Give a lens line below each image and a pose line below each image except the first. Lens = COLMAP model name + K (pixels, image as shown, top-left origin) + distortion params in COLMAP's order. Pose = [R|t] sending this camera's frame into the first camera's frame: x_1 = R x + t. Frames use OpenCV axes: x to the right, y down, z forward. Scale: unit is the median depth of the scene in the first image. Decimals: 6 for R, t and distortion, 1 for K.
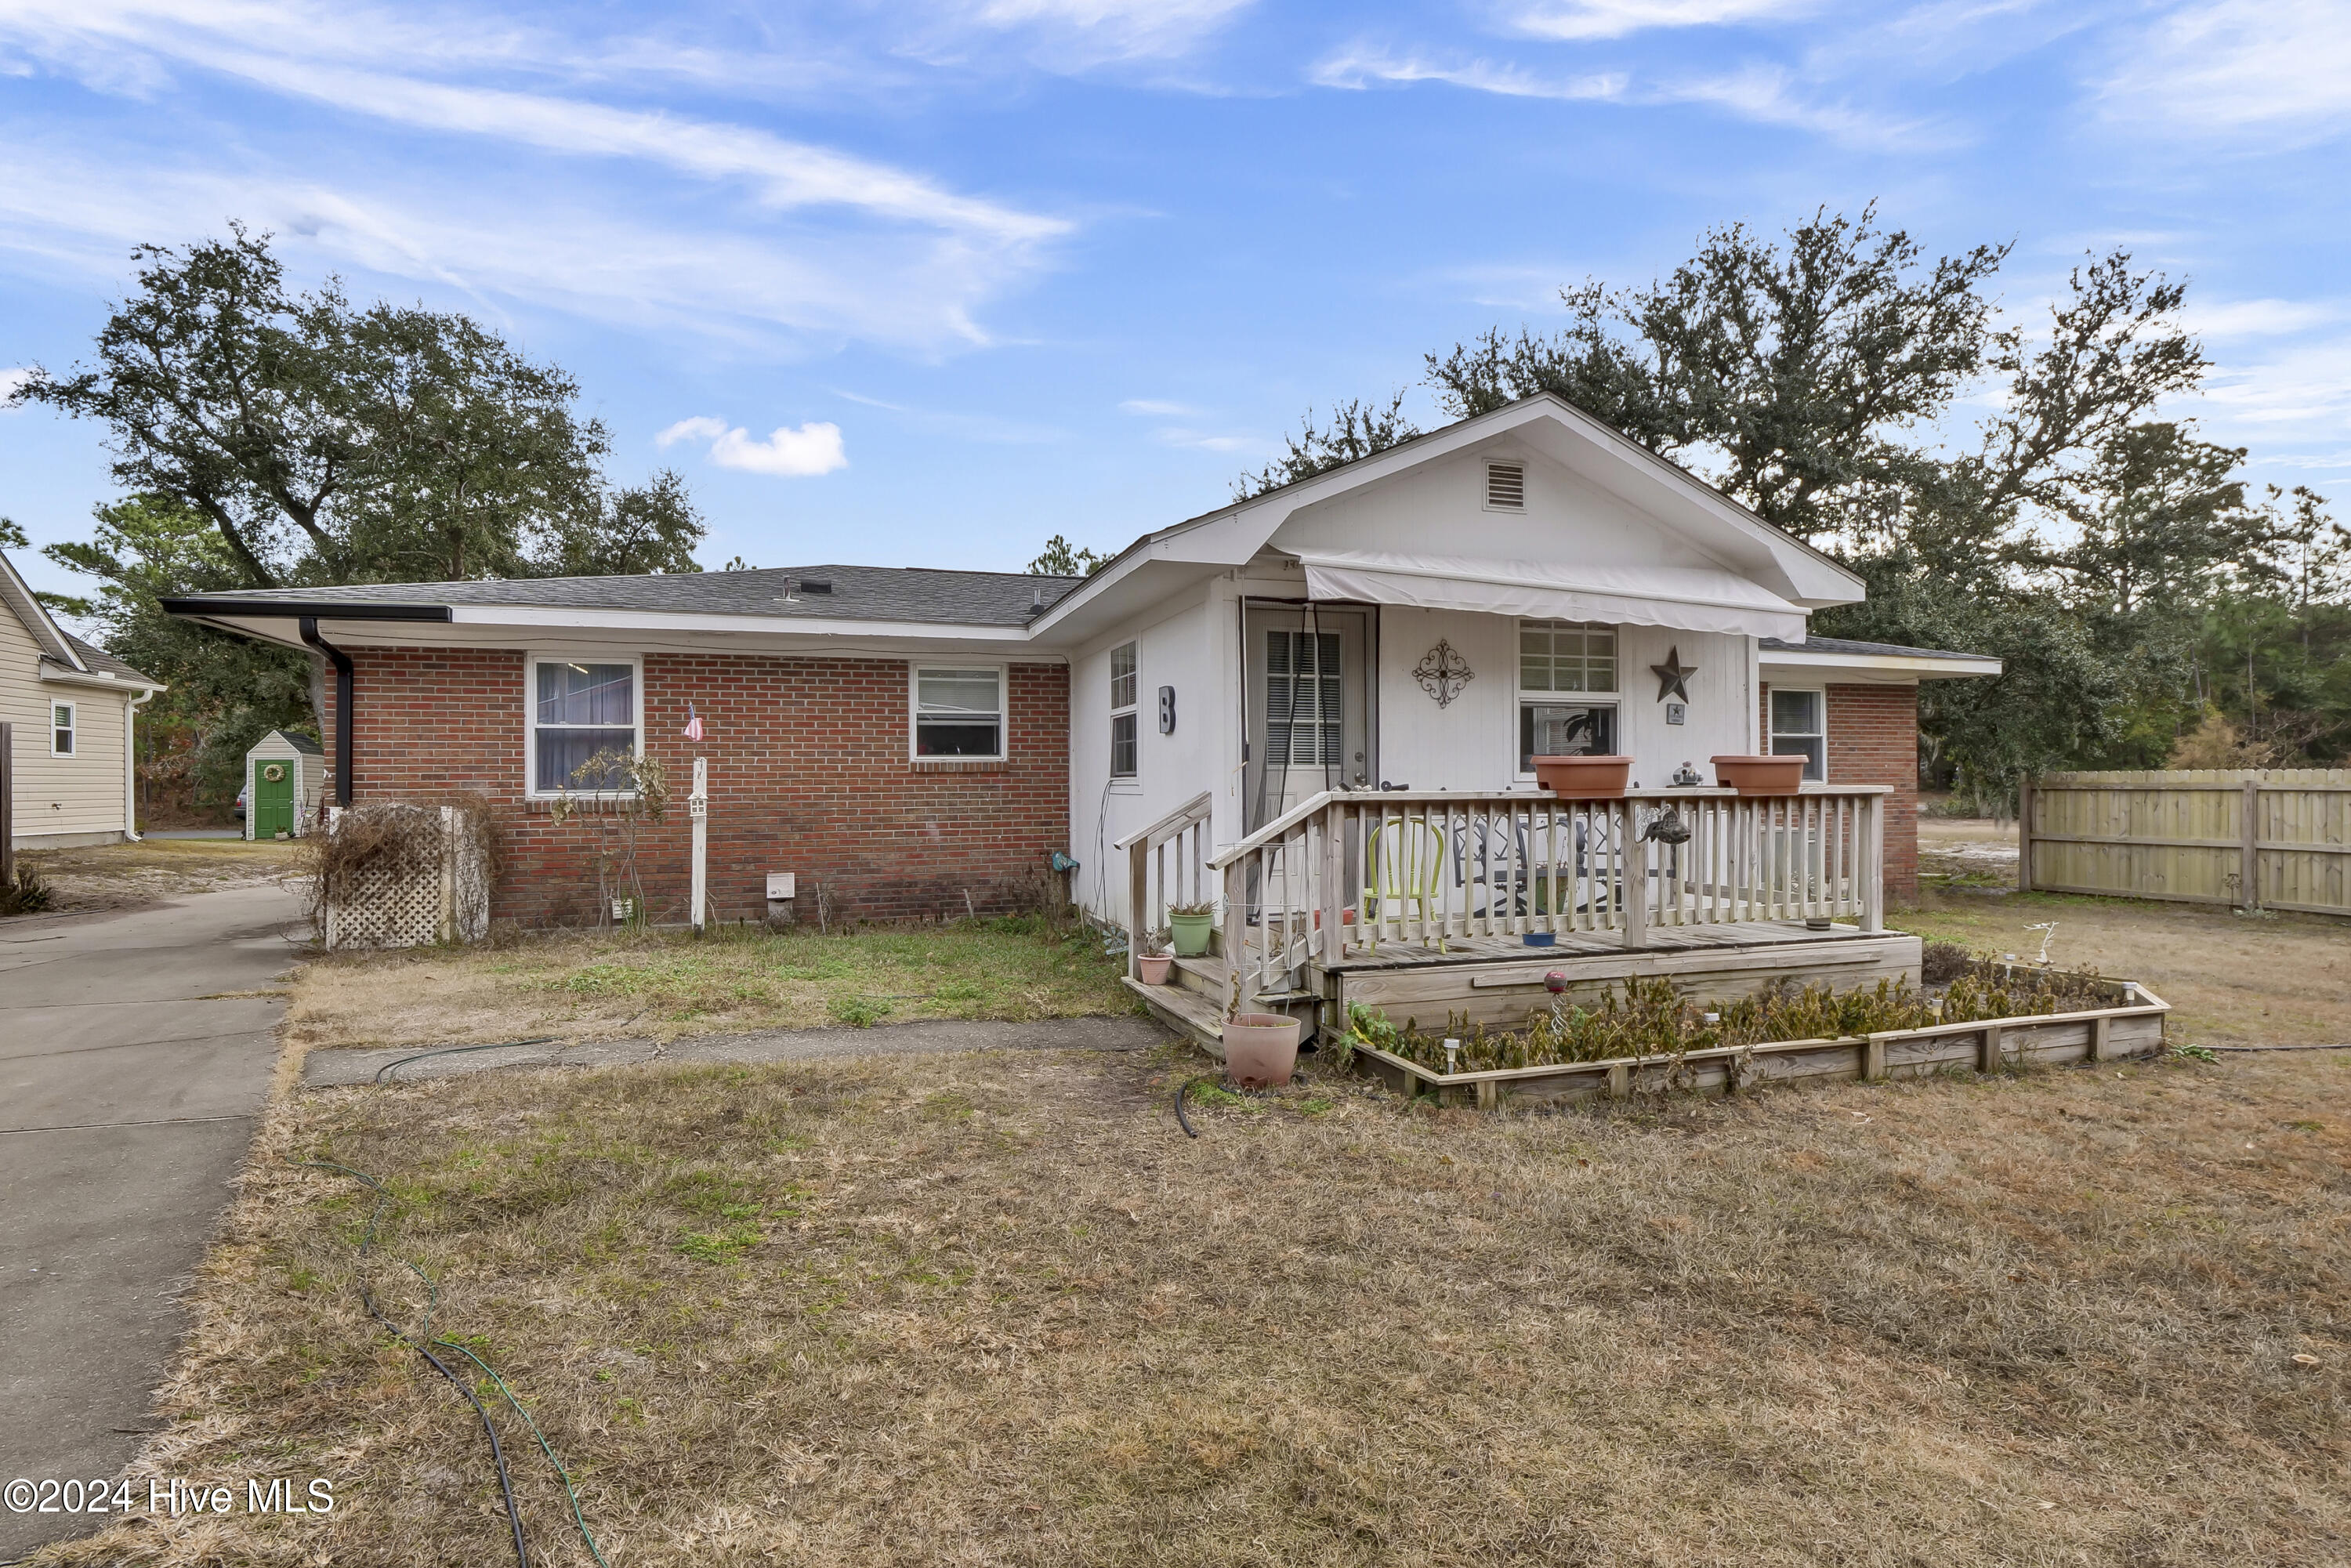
lens RADIAL K [[1198.9, 0, 1187.3], [0, 1198.9, 786.3], [0, 0, 1]] dist [-0.010992, -0.000139]
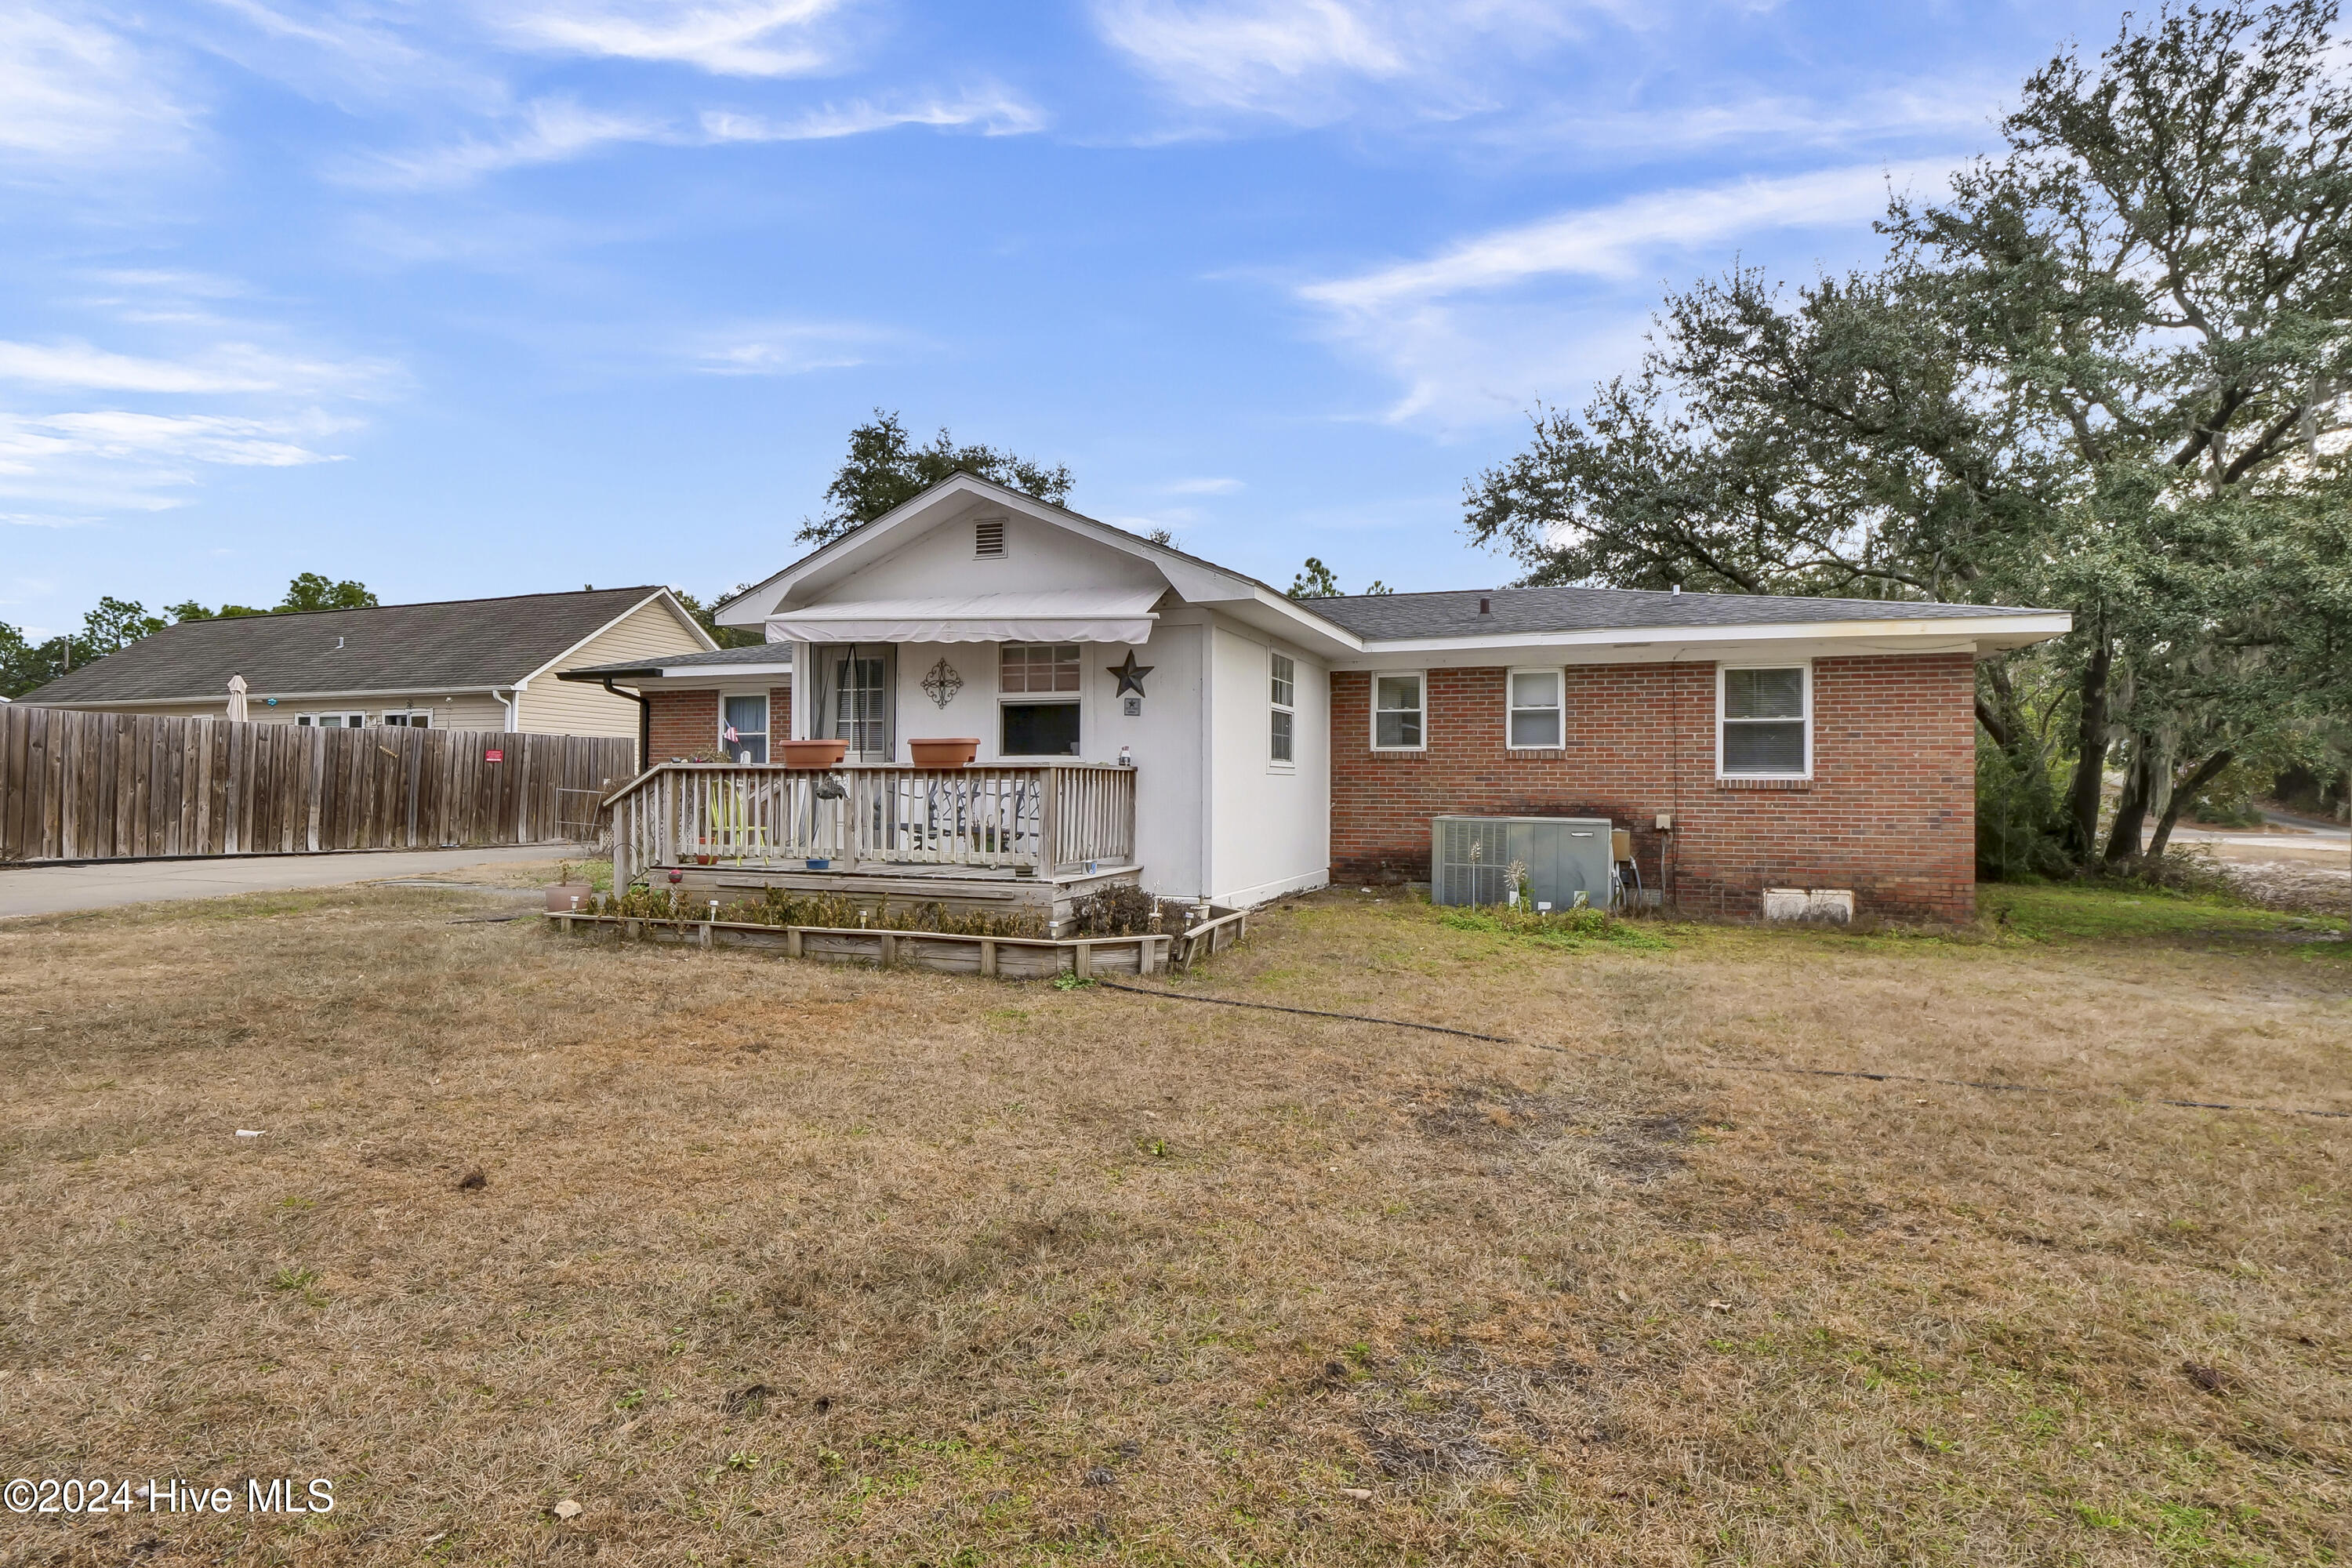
lens RADIAL K [[1199.5, 0, 1187.8], [0, 1199.5, 786.3], [0, 0, 1]] dist [-0.010992, -0.000139]
pose [[0.777208, 0.010812, -0.629151, 1.268212], [-0.006316, 0.999936, 0.009382, 0.011007], [0.629212, -0.003318, 0.777227, 0.065797]]
